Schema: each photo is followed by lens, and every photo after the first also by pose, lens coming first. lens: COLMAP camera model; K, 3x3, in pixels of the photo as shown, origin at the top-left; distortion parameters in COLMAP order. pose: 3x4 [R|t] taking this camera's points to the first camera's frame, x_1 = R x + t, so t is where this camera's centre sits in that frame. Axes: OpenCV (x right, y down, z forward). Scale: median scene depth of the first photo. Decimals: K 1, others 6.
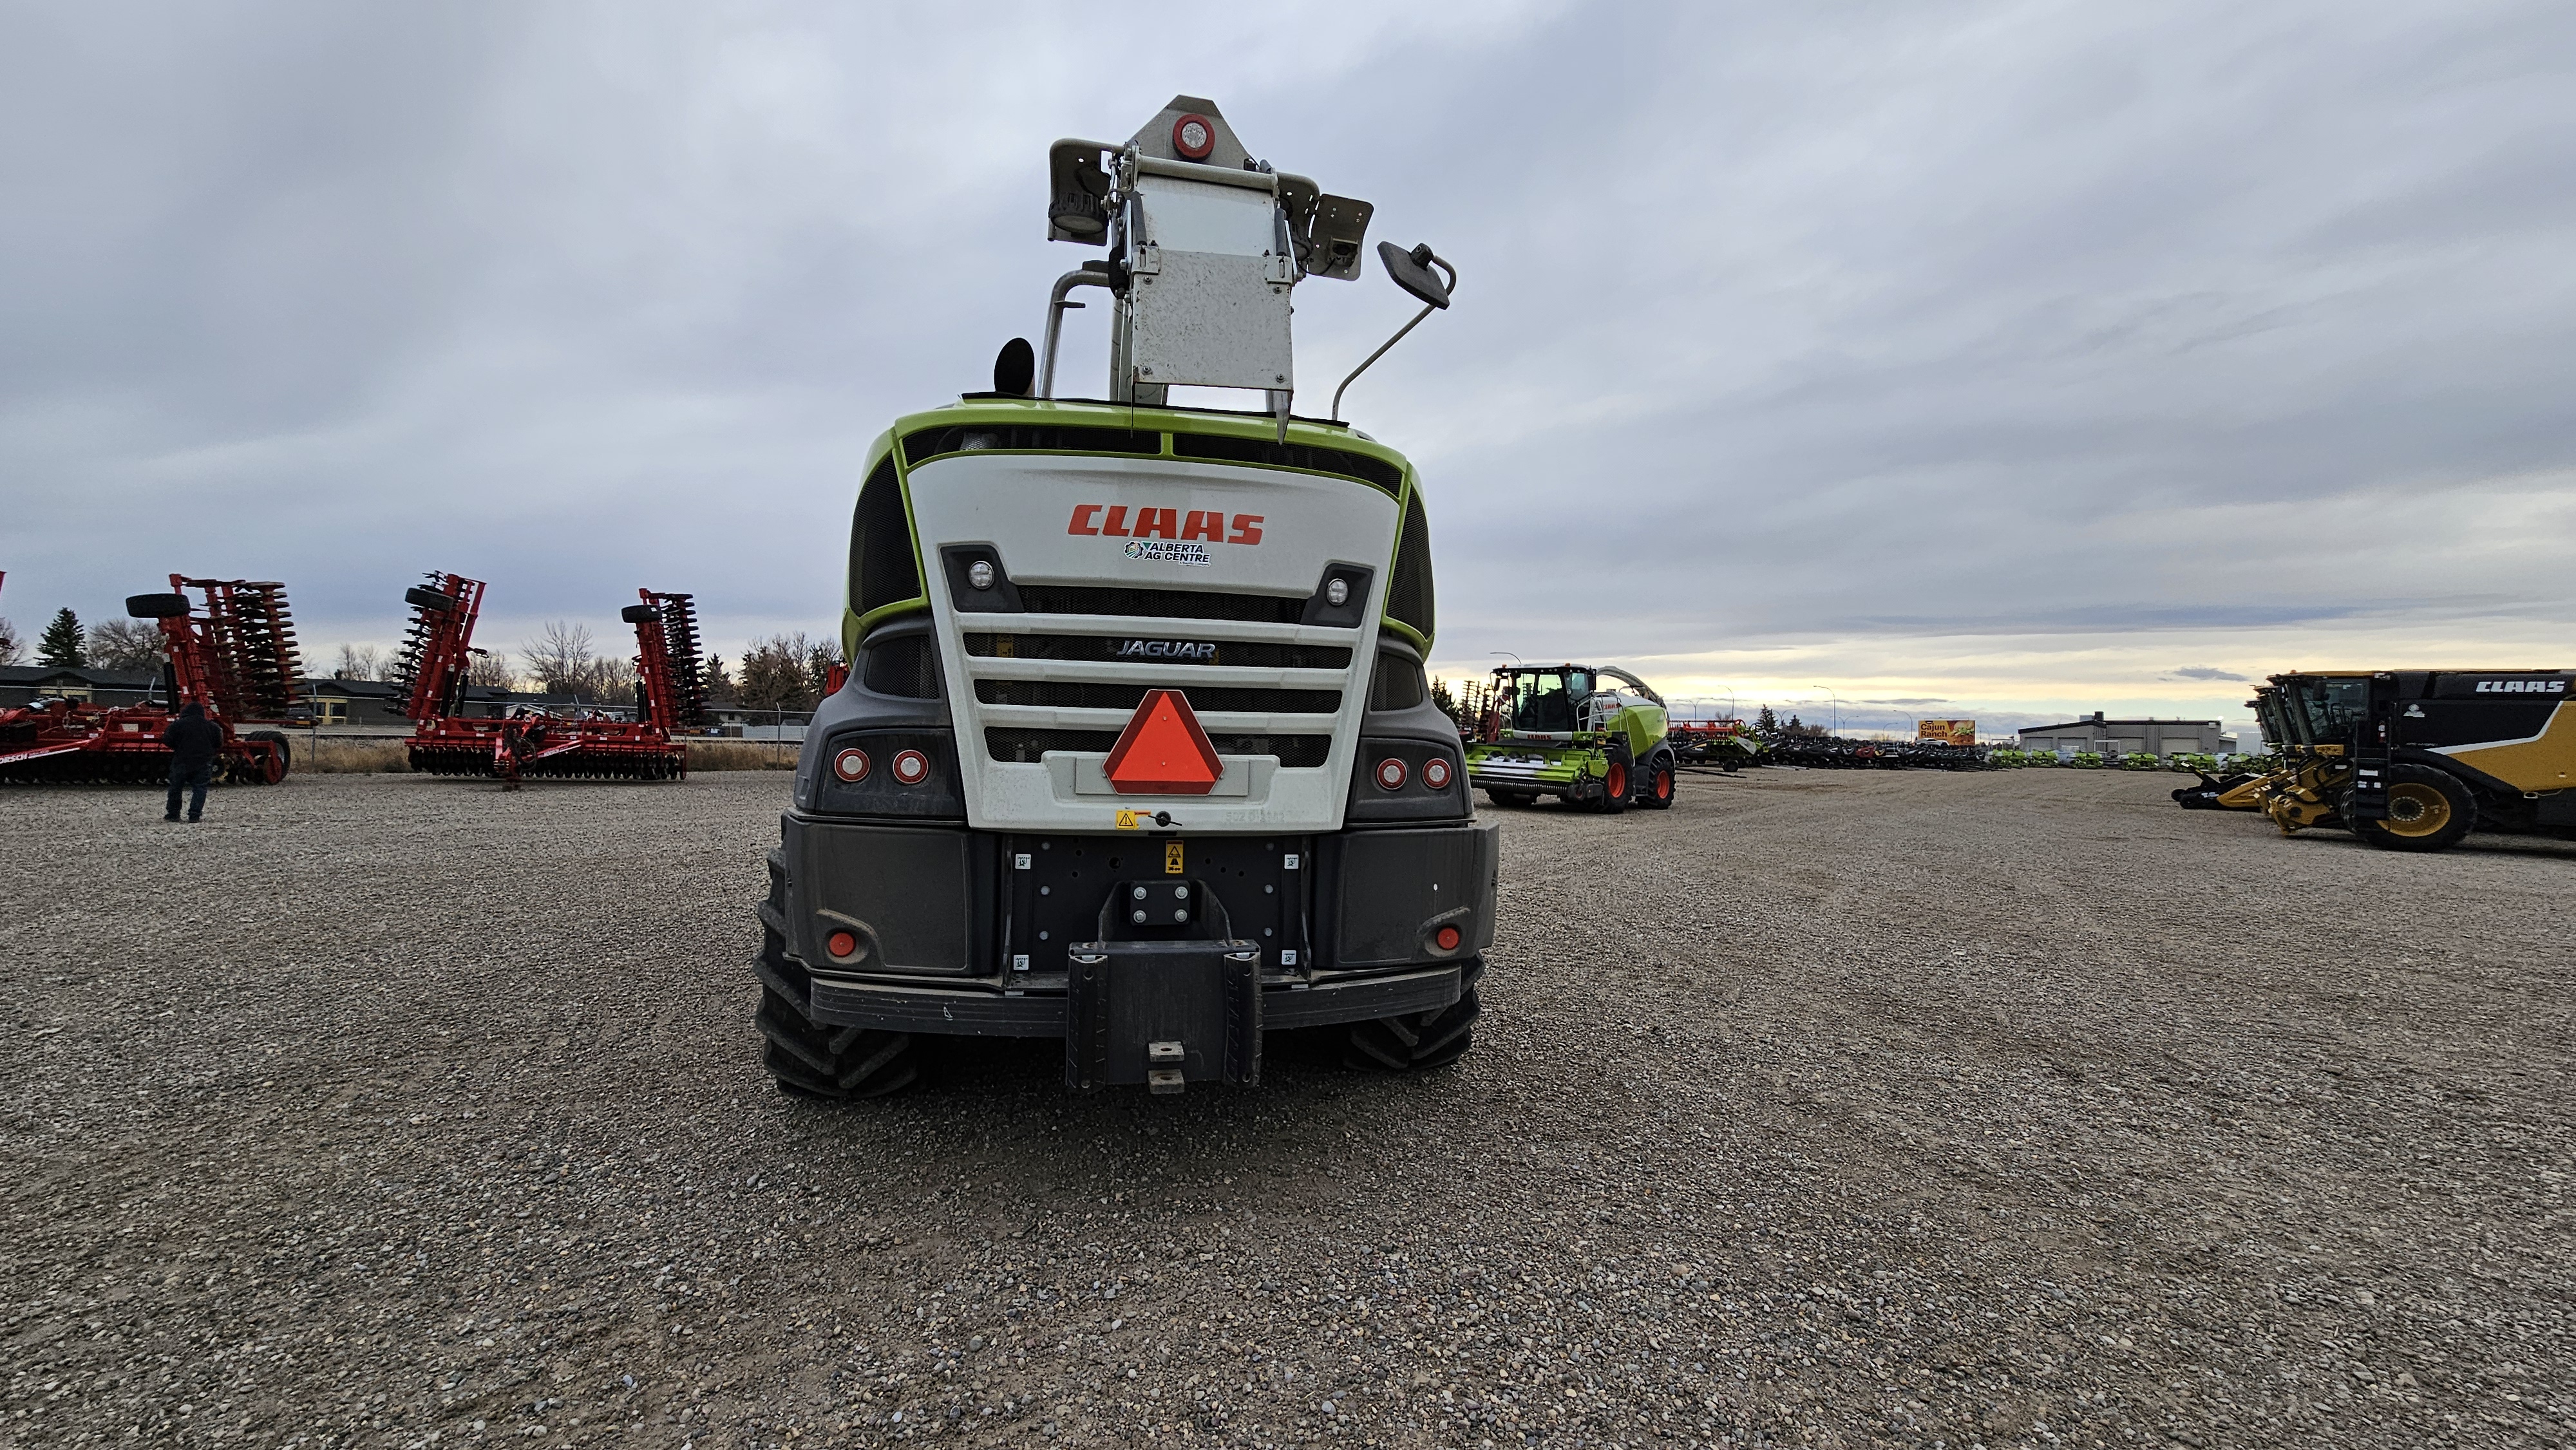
lens RADIAL K [[1044.1, 0, 1271.0], [0, 1044.1, 734.7], [0, 0, 1]] dist [-0.003276, -0.001134]
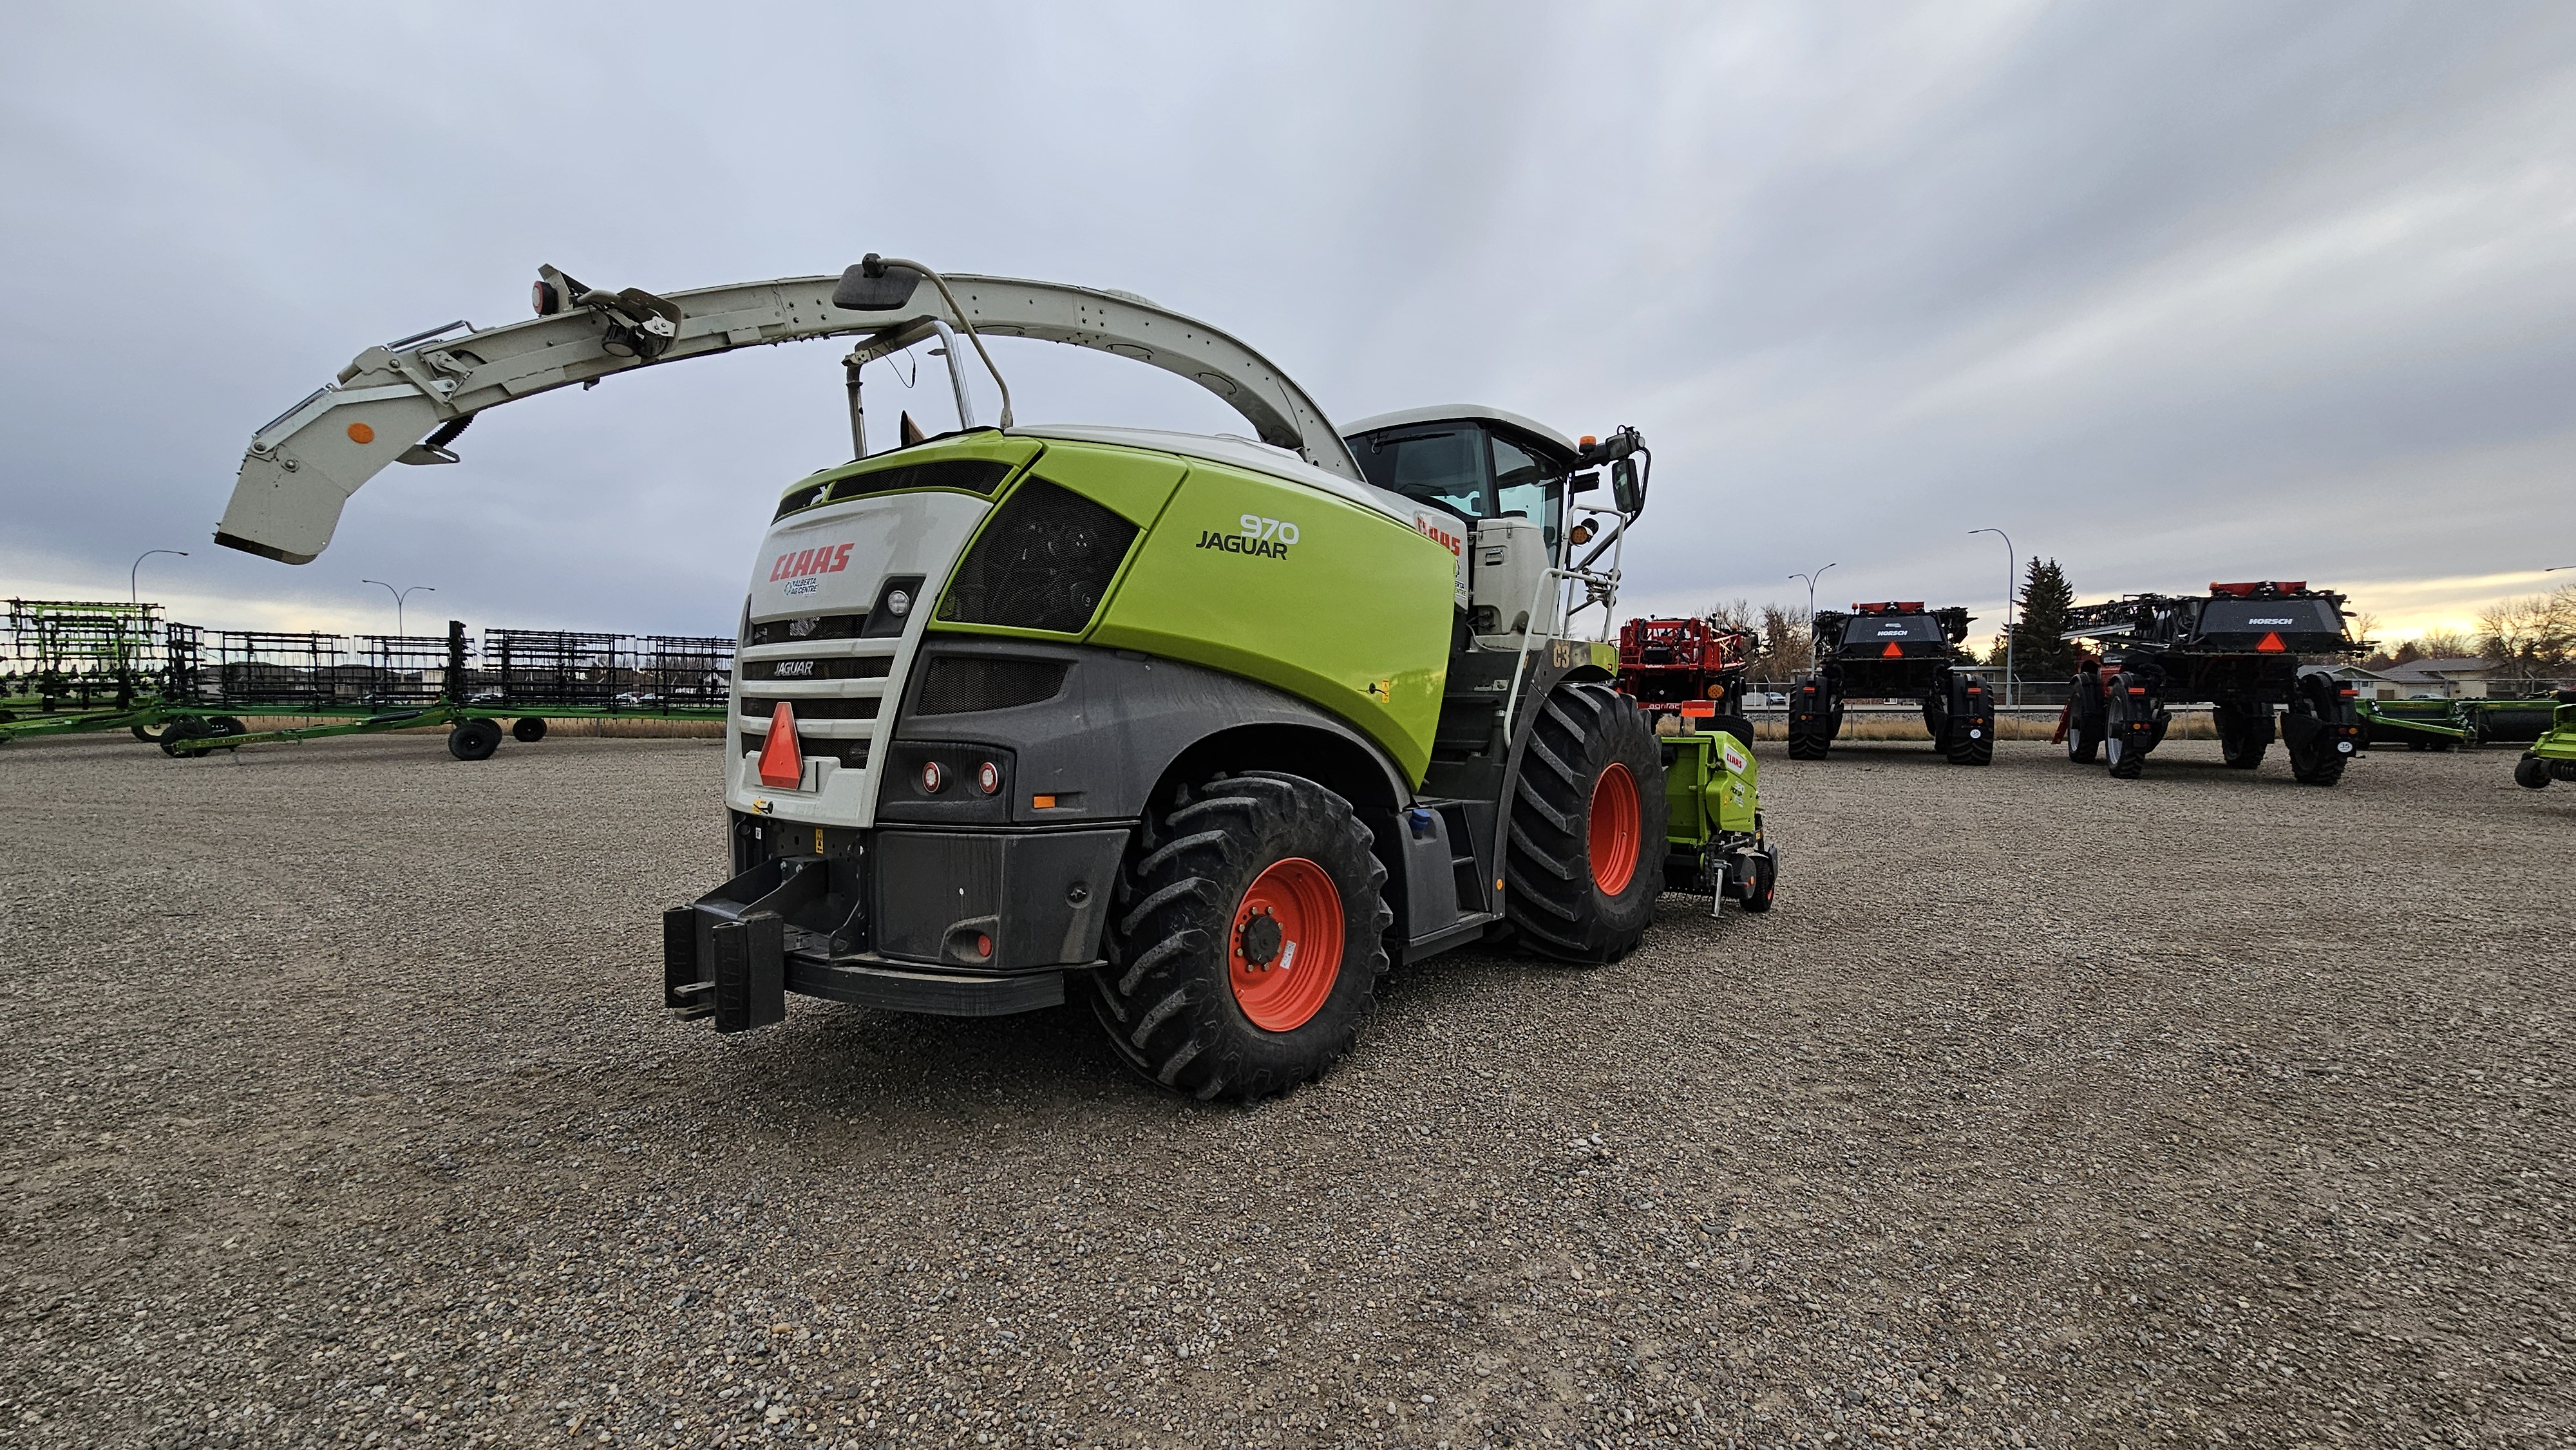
lens RADIAL K [[1044.1, 0, 1304.1], [0, 1044.1, 728.6], [0, 0, 1]] dist [-0.003276, -0.001134]
pose [[0.650157, 0.001863, -0.759798, 1.133962], [0.017791, 0.999685, 0.017675, -0.021241], [0.759592, -0.025009, 0.649919, 0.621210]]
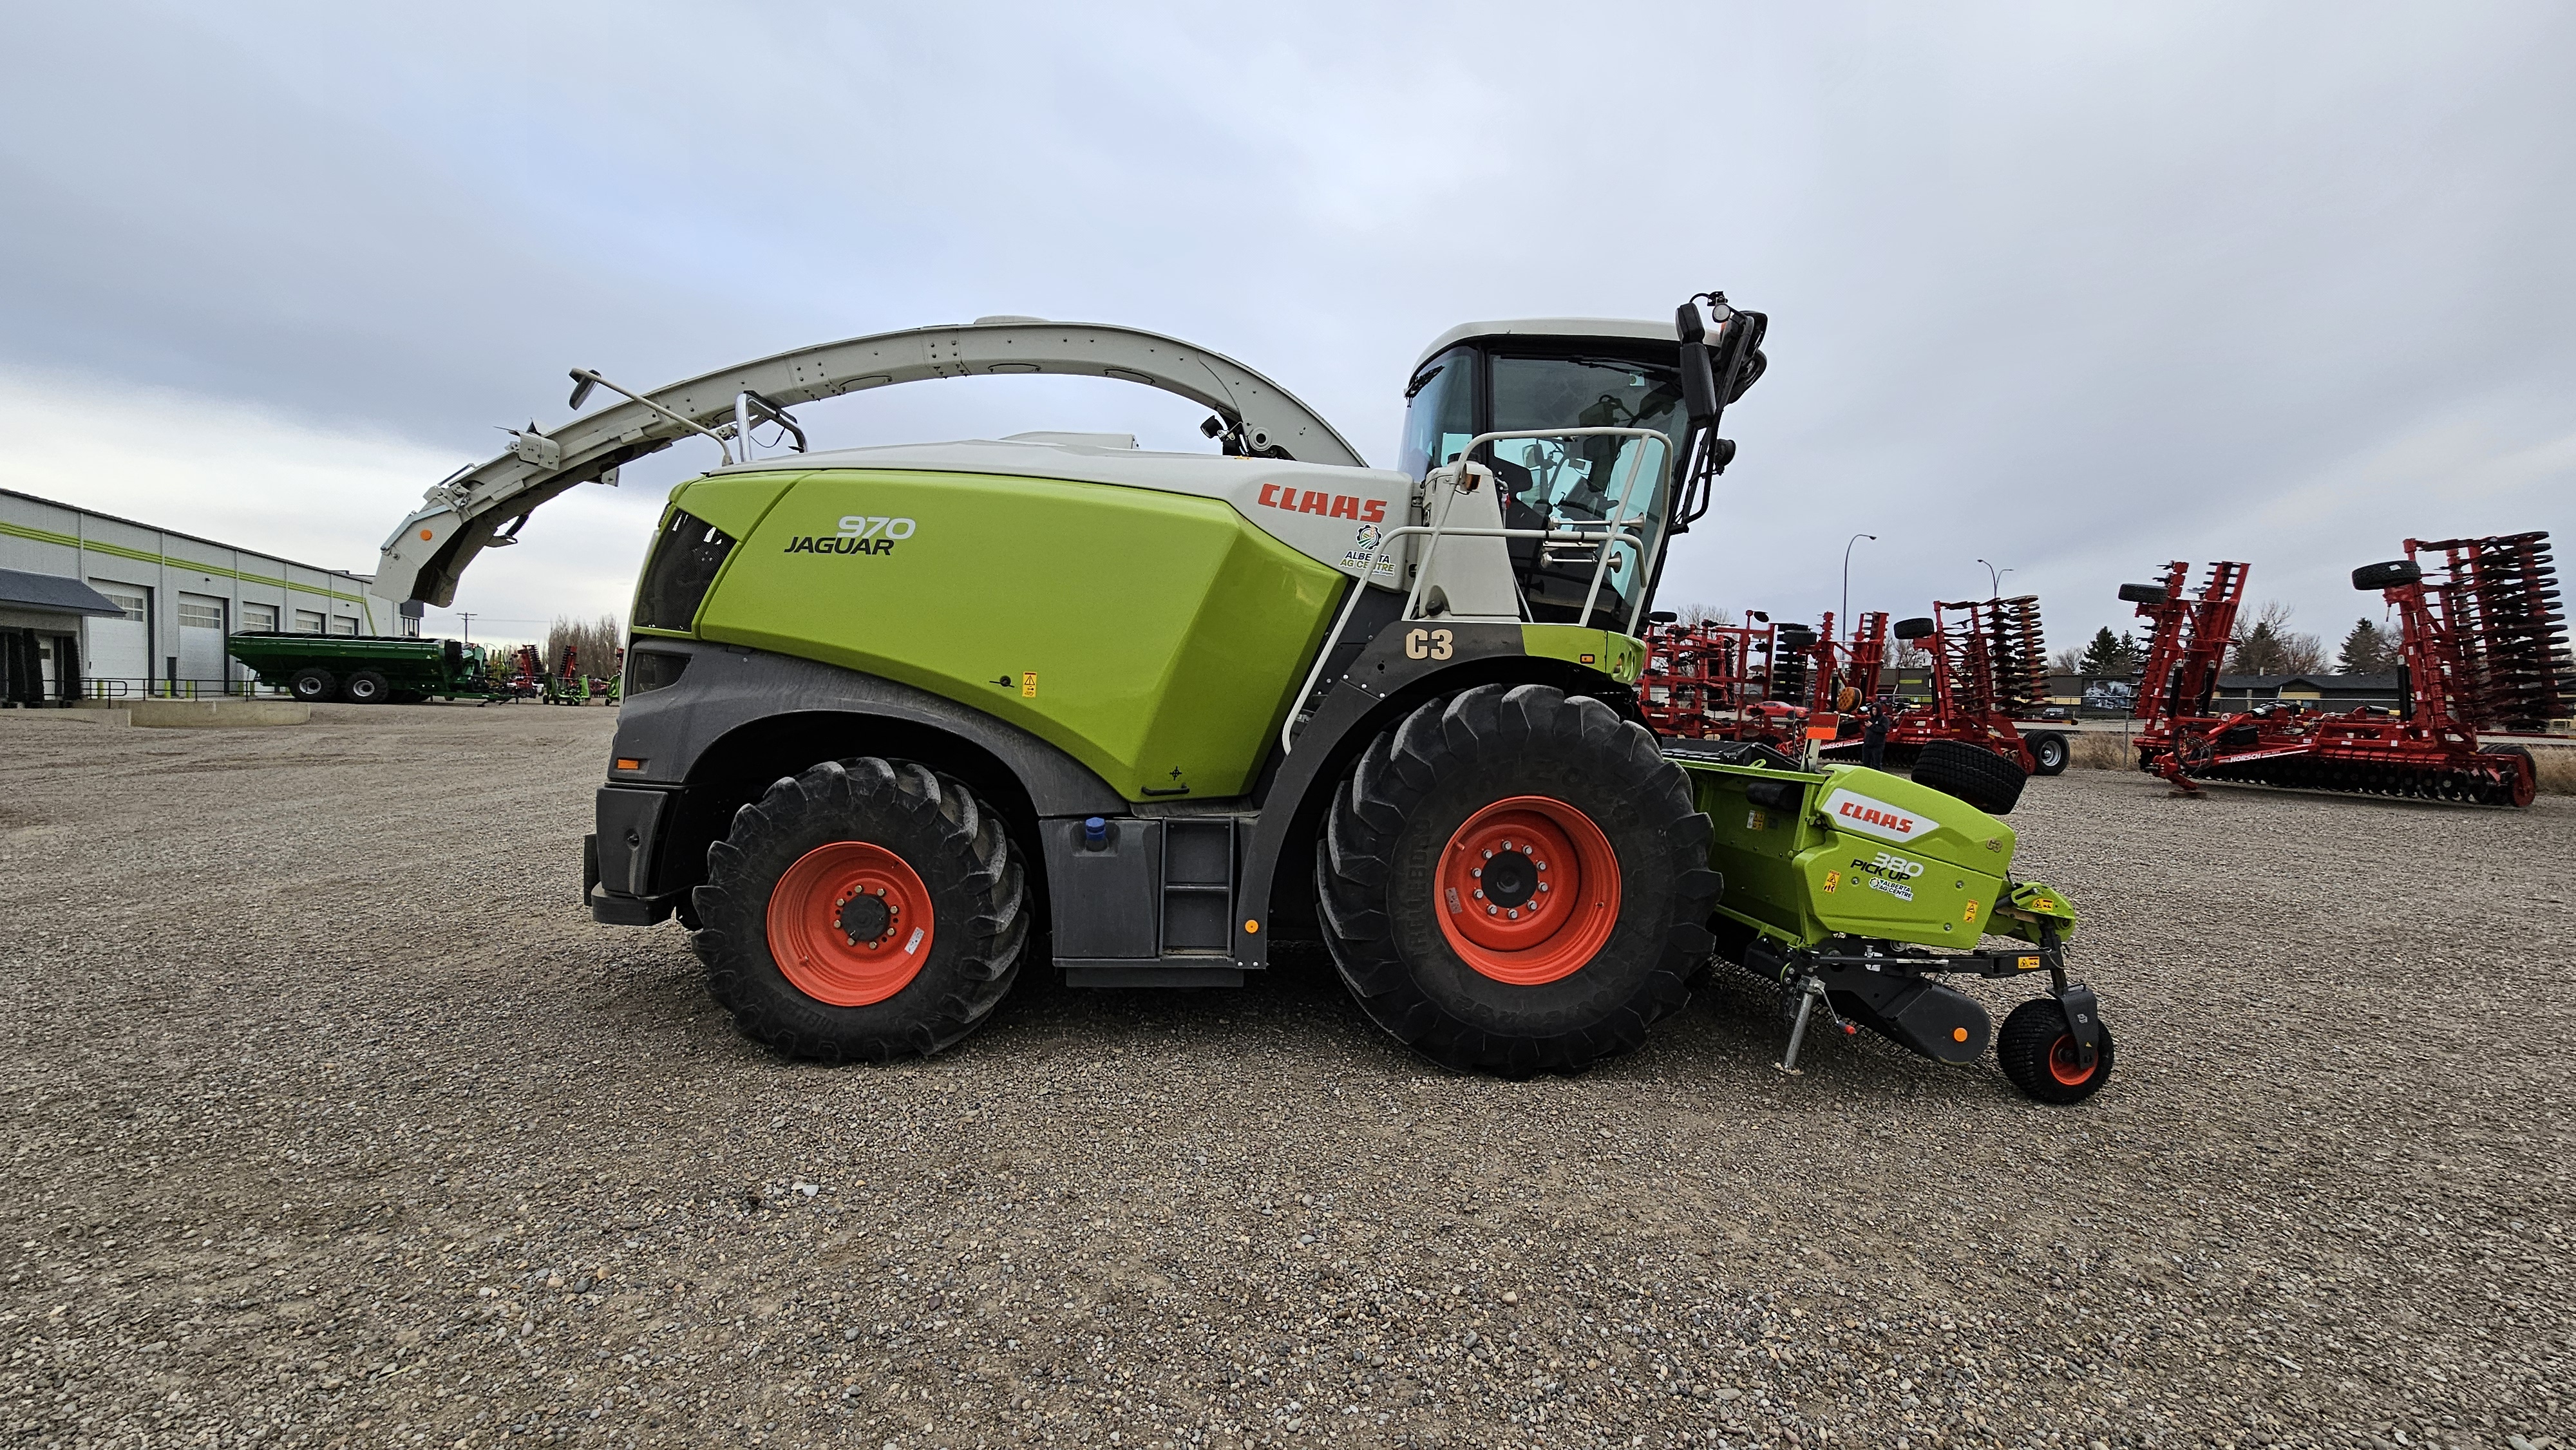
lens RADIAL K [[1044.1, 0, 1269.0], [0, 1044.1, 728.8], [0, 0, 1]] dist [-0.003276, -0.001134]
pose [[-0.116797, 0.006531, -0.993134, 1.390824], [-0.017706, 0.999806, 0.008657, -0.006729], [0.992998, 0.018595, -0.116658, 2.012021]]
